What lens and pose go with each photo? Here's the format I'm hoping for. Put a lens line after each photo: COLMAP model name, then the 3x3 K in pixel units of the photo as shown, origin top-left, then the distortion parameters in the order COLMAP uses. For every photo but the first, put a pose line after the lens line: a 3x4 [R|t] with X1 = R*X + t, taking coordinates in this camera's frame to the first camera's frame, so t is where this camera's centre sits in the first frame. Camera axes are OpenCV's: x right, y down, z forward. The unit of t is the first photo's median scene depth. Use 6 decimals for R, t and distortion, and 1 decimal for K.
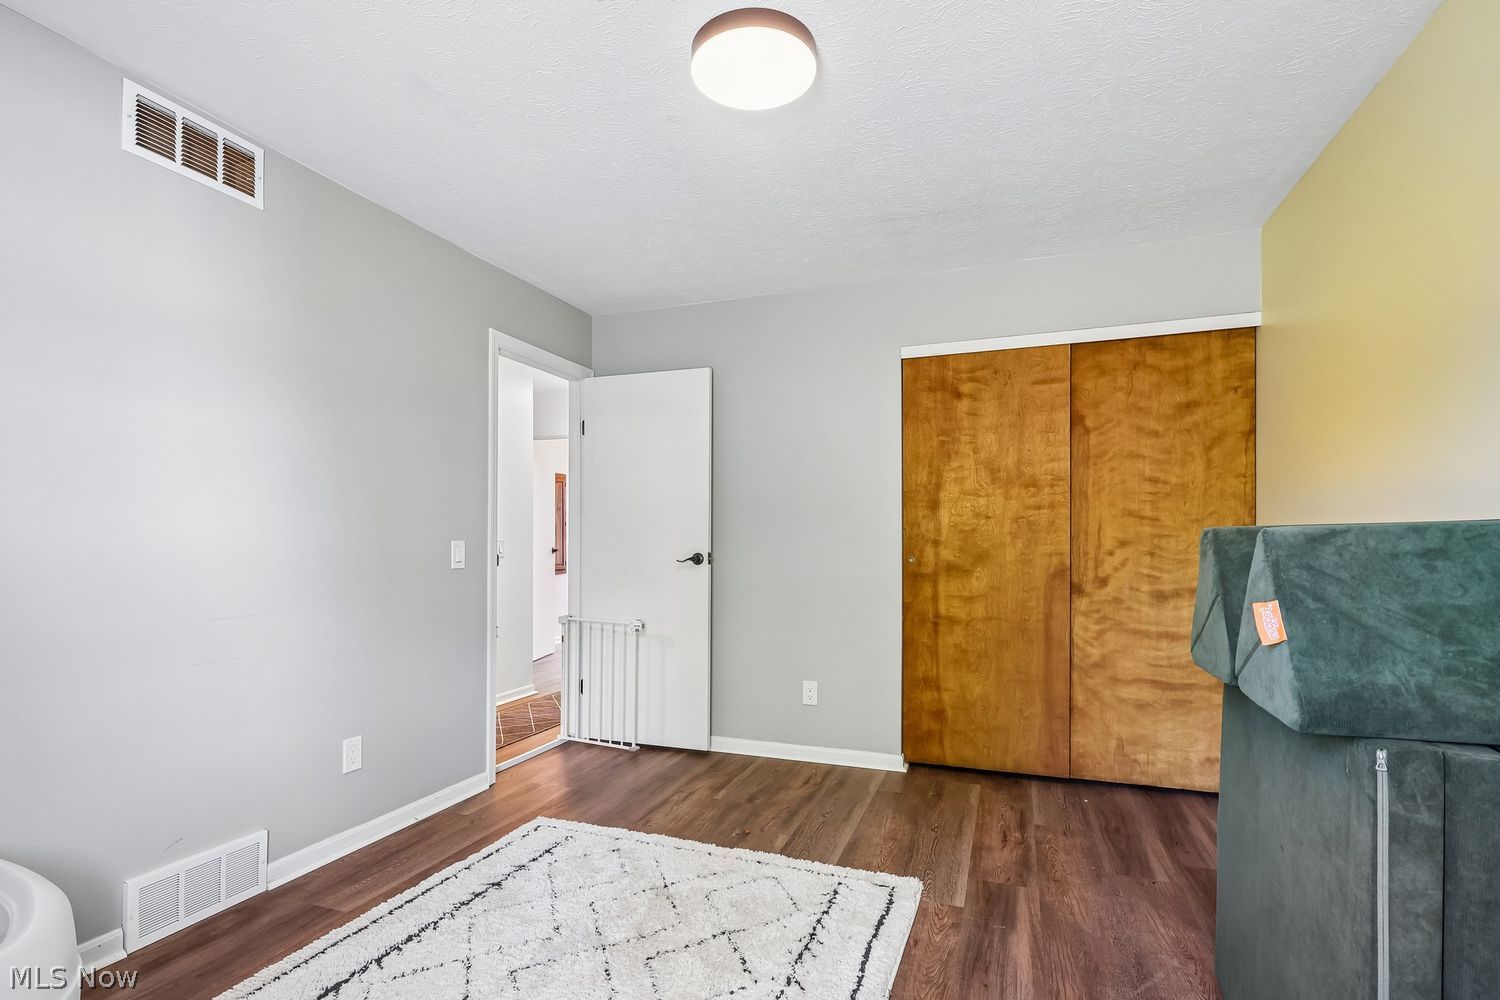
lens RADIAL K [[732.0, 0, 694.3], [0, 732.0, 564.2], [0, 0, 1]] dist [-0.000206, 0.000023]
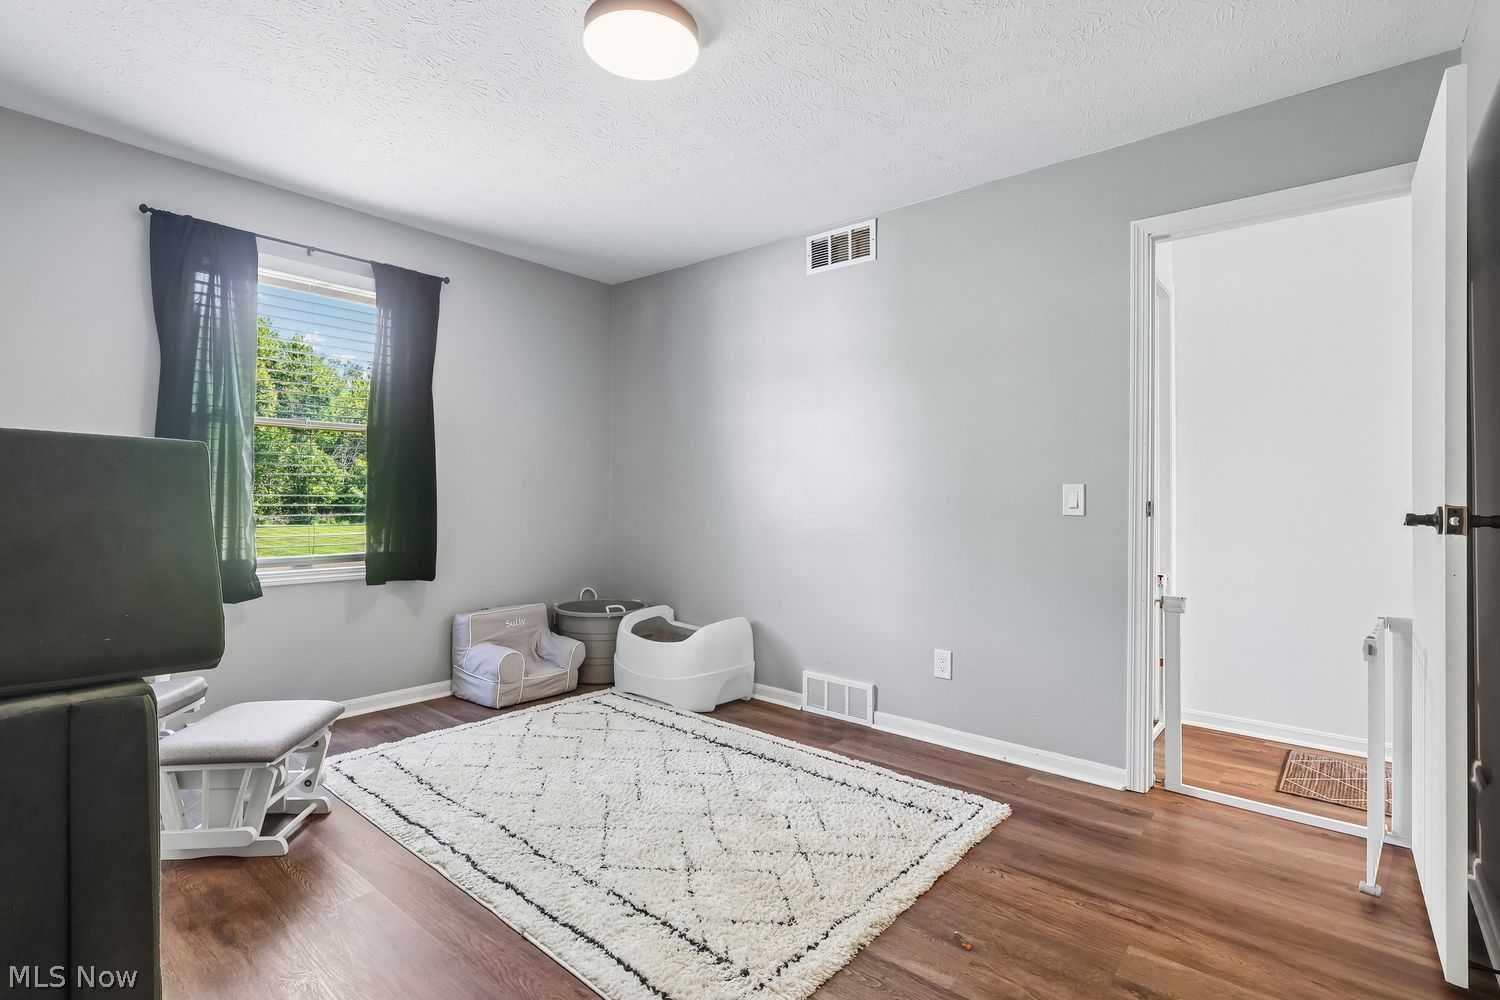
lens RADIAL K [[698.2, 0, 750.0], [0, 698.2, 500.0], [0, 0, 1]] dist [-0.002135, -0.000265]
pose [[-0.279582, 0.006990, -0.960096, 0.747600], [-0.036689, 0.999165, 0.017958, -0.016643], [0.959421, 0.040246, -0.279092, 1.060921]]
